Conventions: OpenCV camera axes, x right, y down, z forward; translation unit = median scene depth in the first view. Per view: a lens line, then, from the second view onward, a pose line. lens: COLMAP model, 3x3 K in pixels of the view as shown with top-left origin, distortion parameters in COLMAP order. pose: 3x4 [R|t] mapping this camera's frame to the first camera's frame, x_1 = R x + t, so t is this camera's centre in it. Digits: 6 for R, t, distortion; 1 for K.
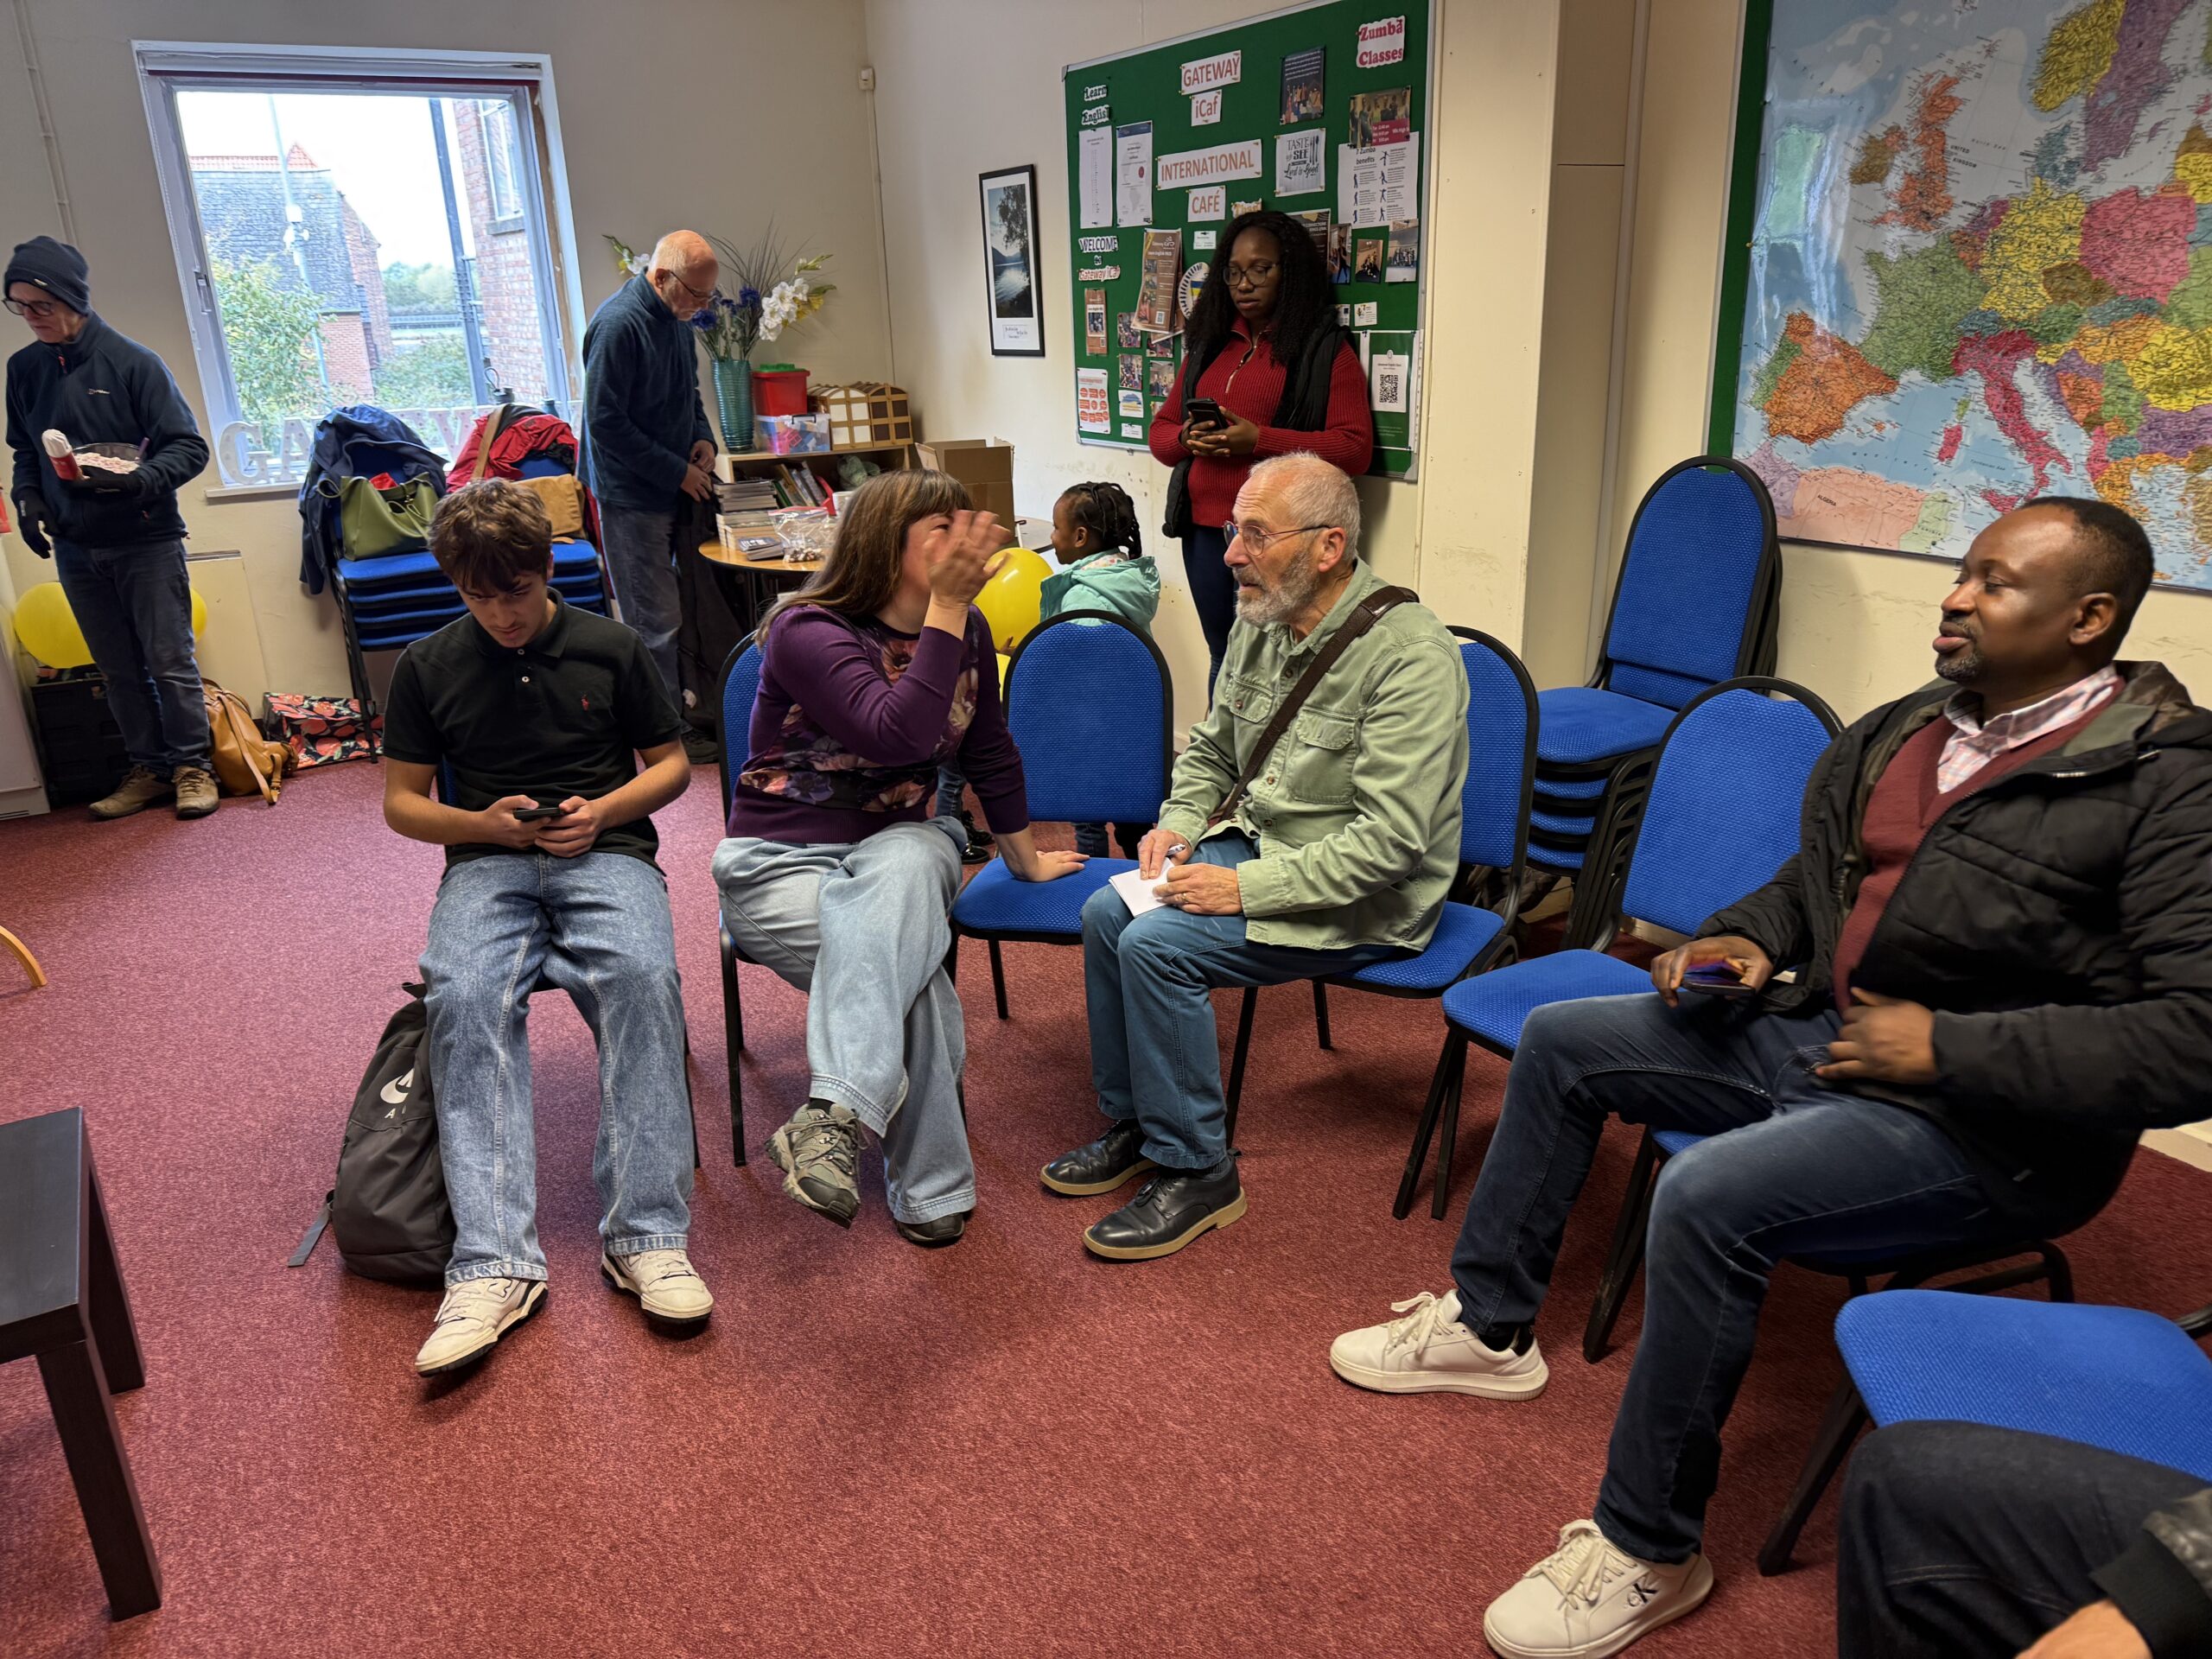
lens RADIAL K [[1564.0, 0, 1103.6], [0, 1564.0, 826.1], [0, 0, 1]] dist [0.005801, -0.011429]
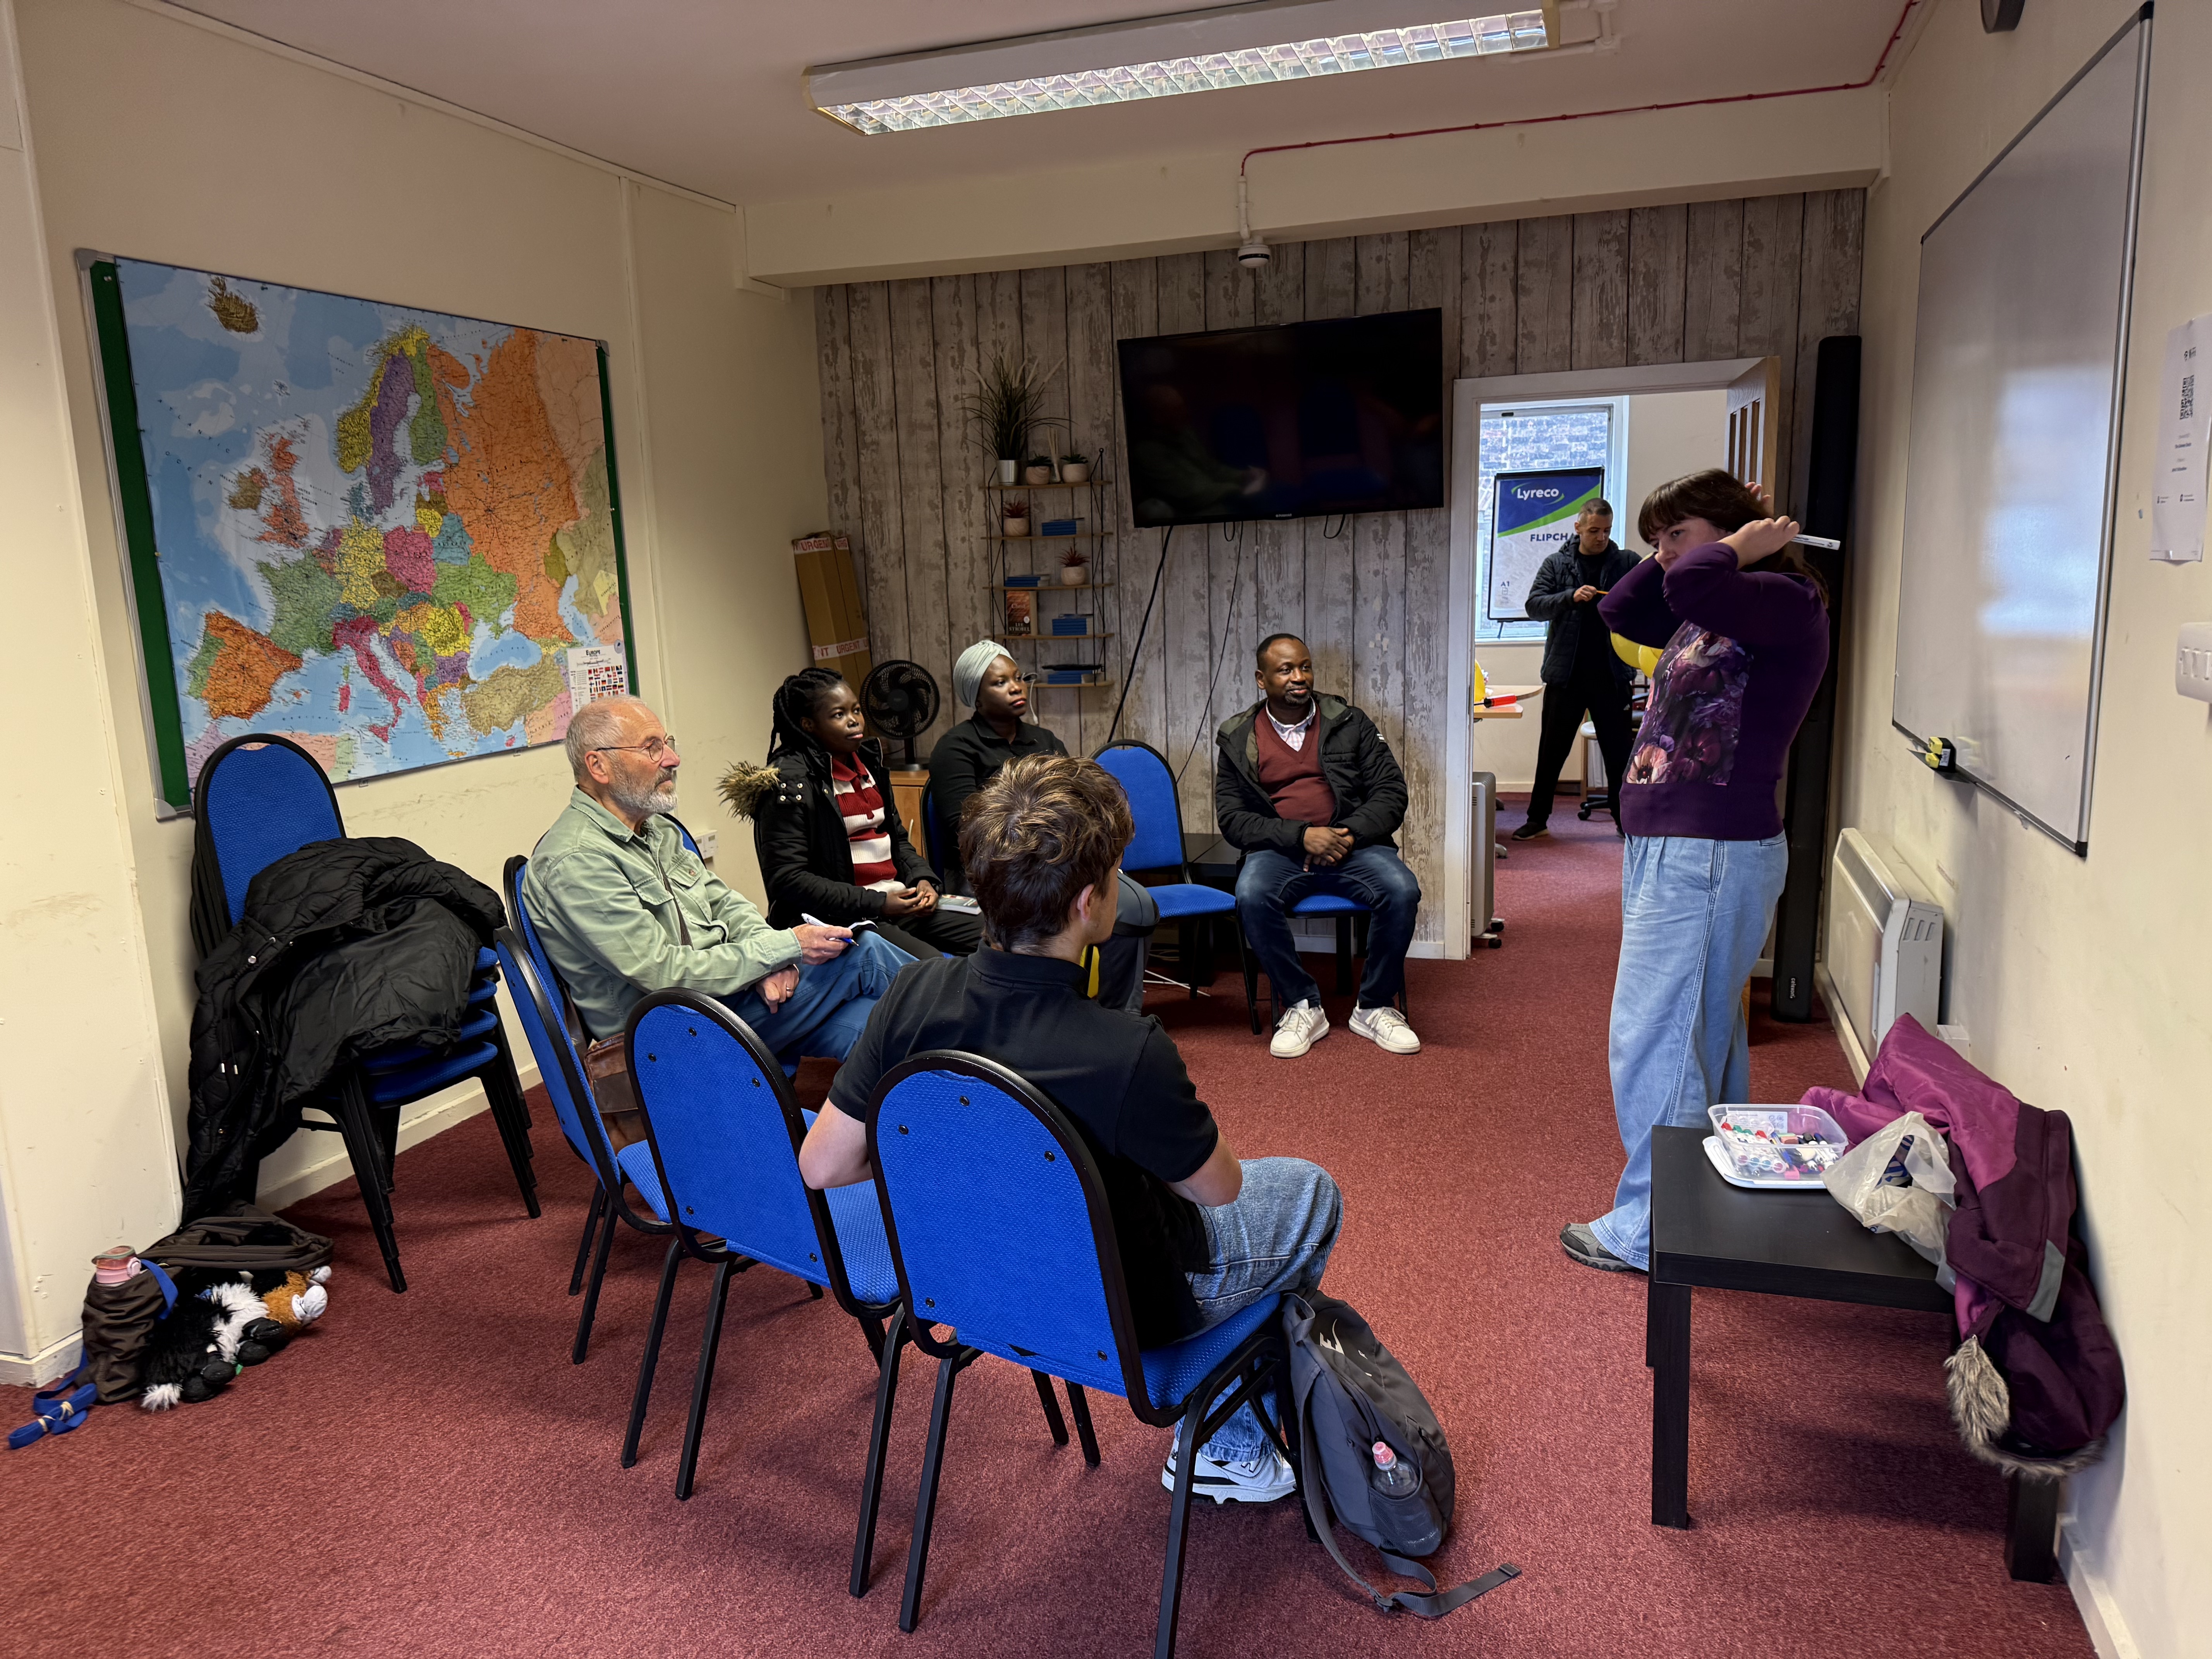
lens RADIAL K [[1564.0, 0, 1105.4], [0, 1564.0, 830.1], [0, 0, 1]] dist [0.005801, -0.011429]
pose [[-0.640570, -0.096672, 0.761790, -0.959439], [0.286620, 0.890249, 0.353986, -0.449015], [-0.712403, 0.445097, -0.542559, 1.363501]]
